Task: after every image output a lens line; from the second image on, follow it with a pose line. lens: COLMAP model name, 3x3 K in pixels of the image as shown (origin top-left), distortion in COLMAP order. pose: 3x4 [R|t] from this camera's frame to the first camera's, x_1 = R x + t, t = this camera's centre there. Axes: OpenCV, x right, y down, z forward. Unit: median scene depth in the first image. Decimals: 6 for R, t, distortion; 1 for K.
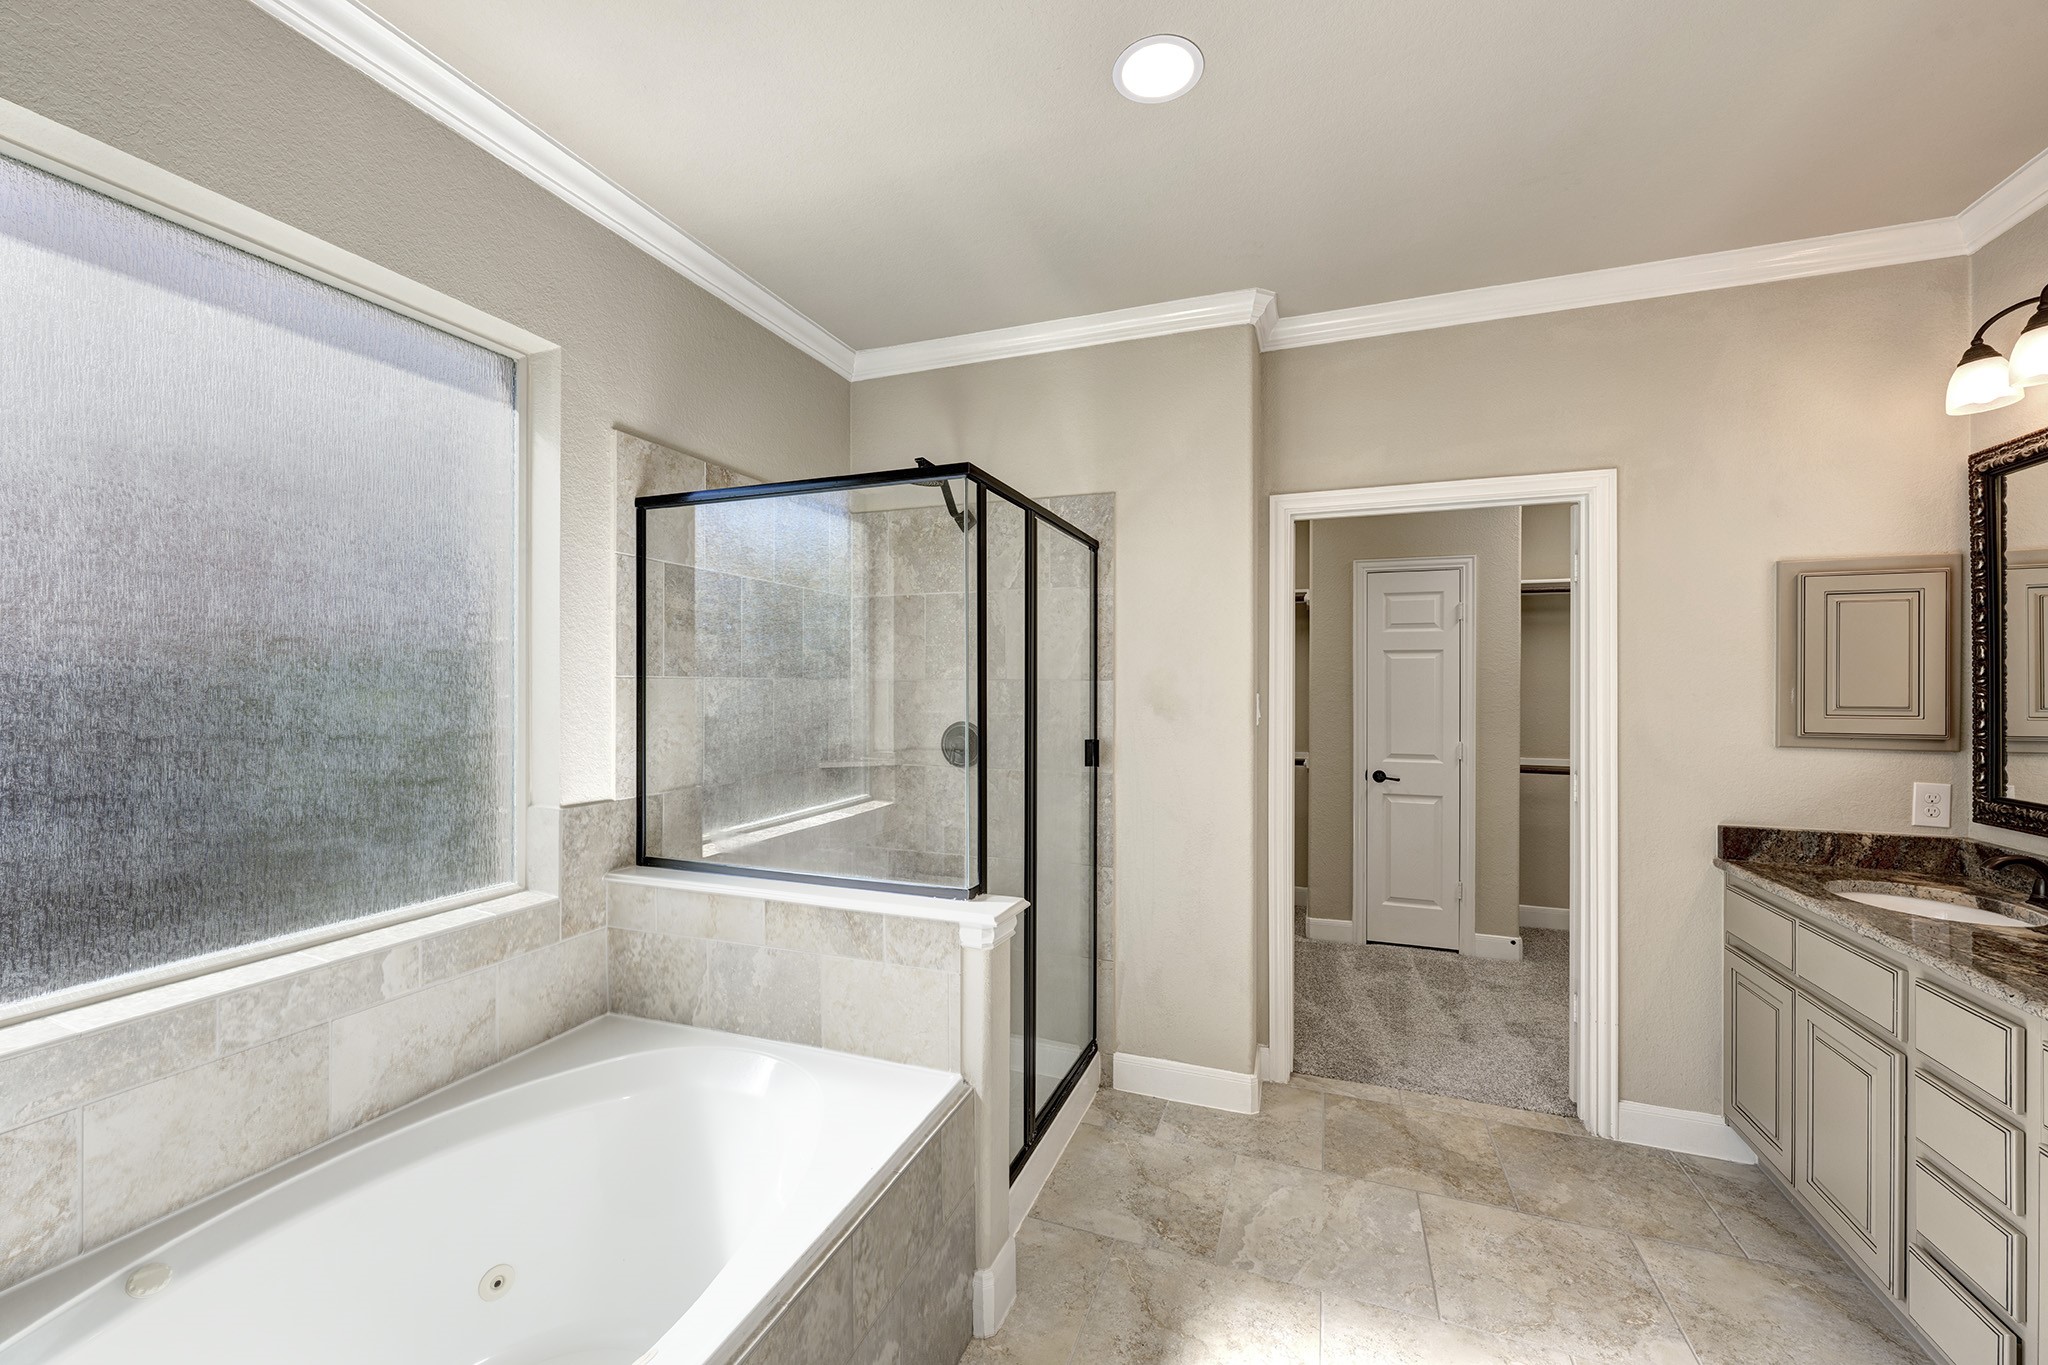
lens RADIAL K [[811.2, 0, 1024.0], [0, 811.2, 682.5], [0, 0, 1]] dist [-0.000186, -0.000016]
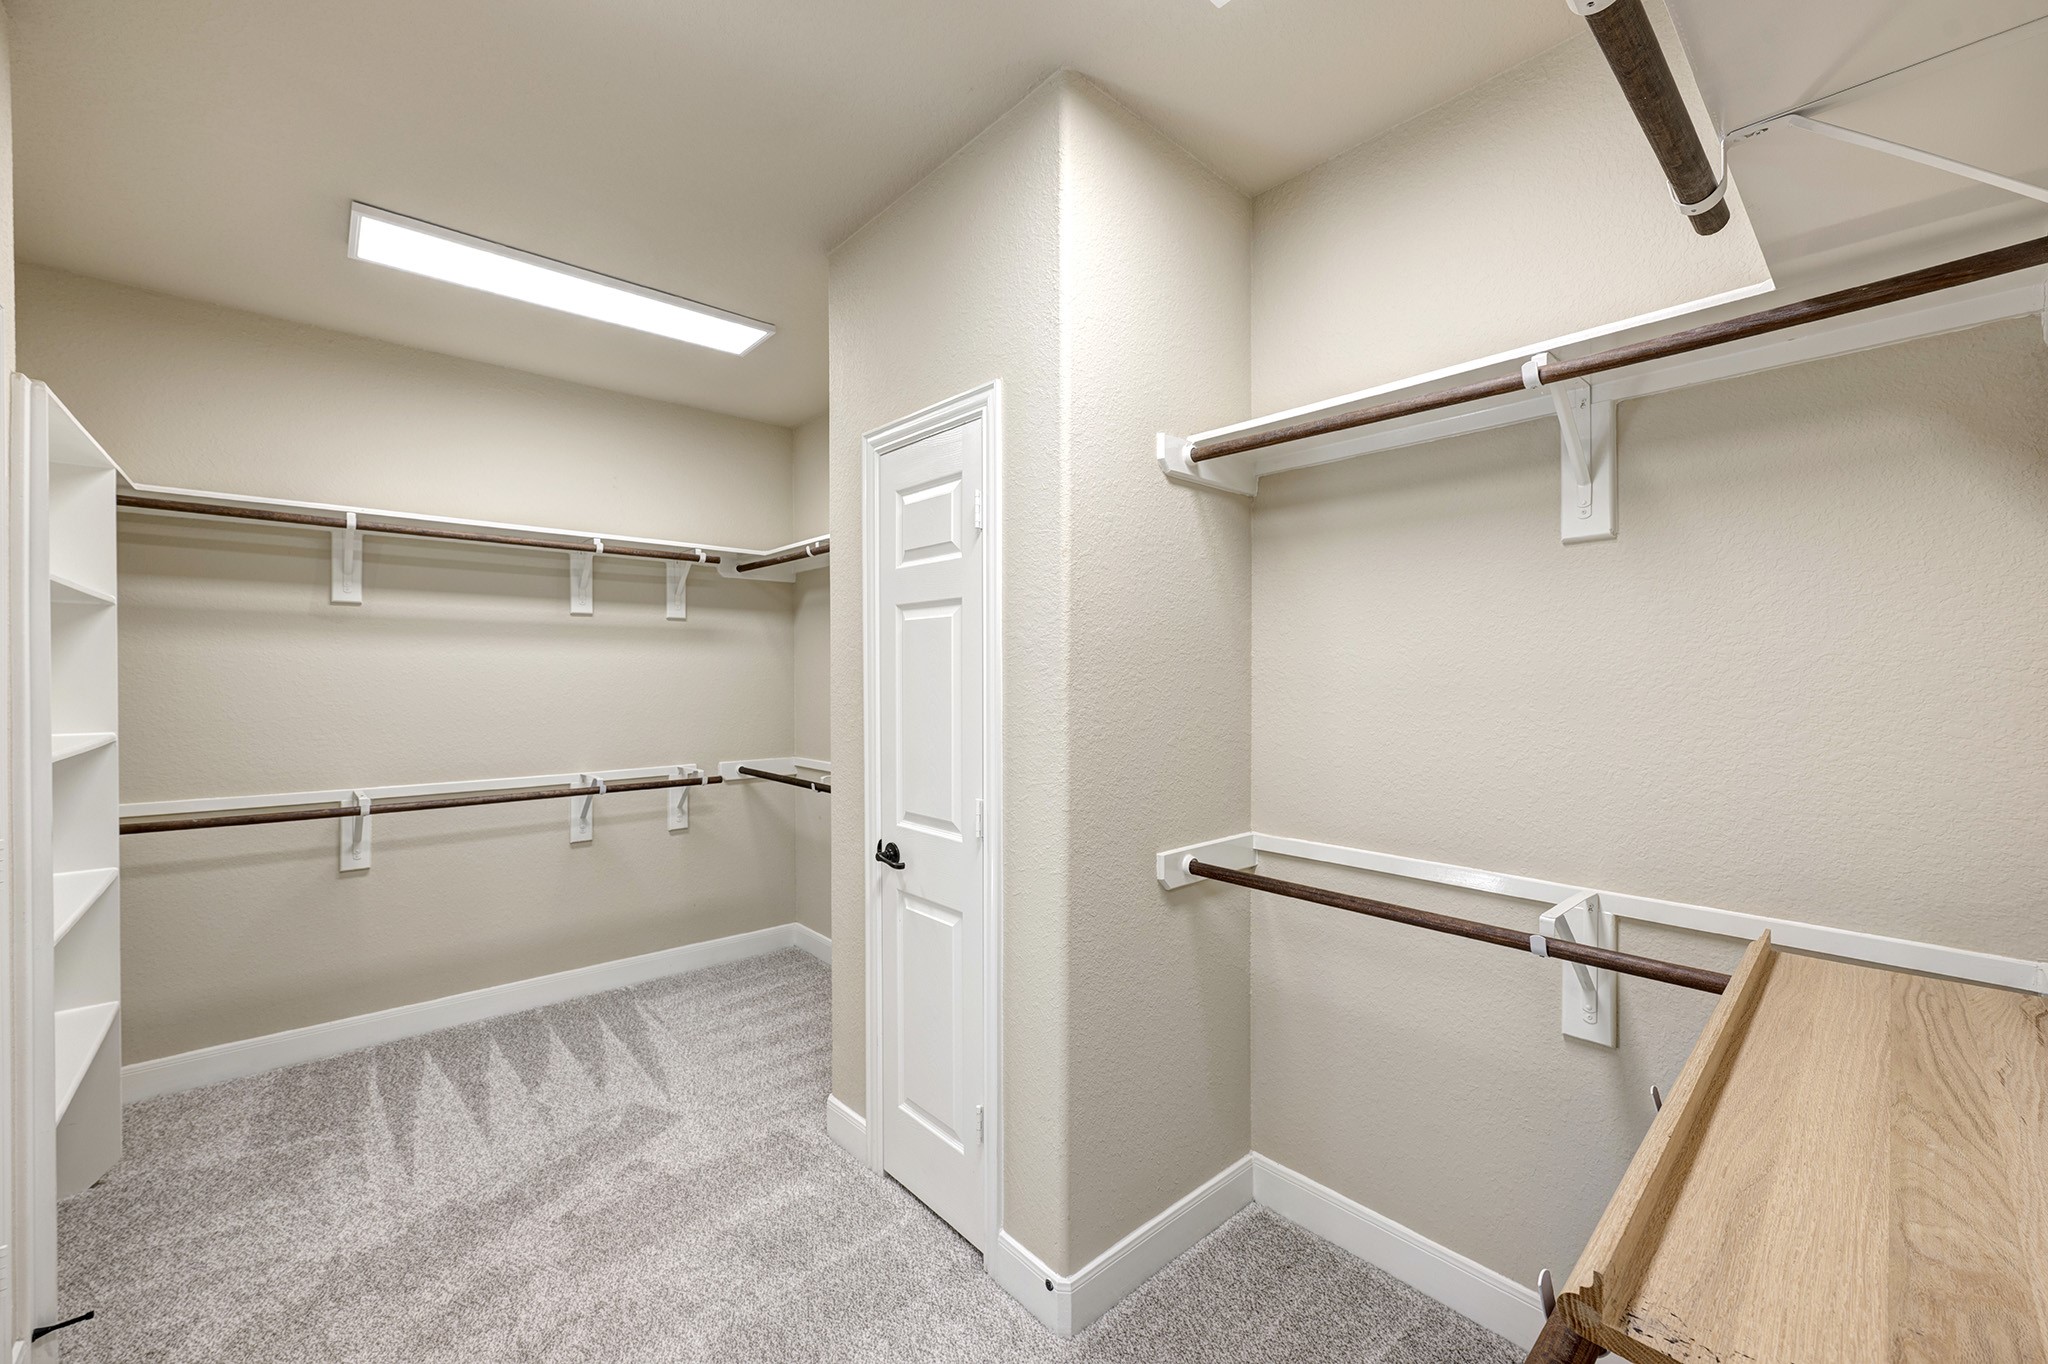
lens RADIAL K [[811.2, 0, 1024.0], [0, 811.2, 682.0], [0, 0, 1]] dist [-0.000186, -0.000016]
pose [[0.884545, 0.002878, -0.466445, 0.761834], [-0.000780, 0.999989, 0.004692, 0.005581], [0.466454, -0.003787, 0.884538, 0.603144]]
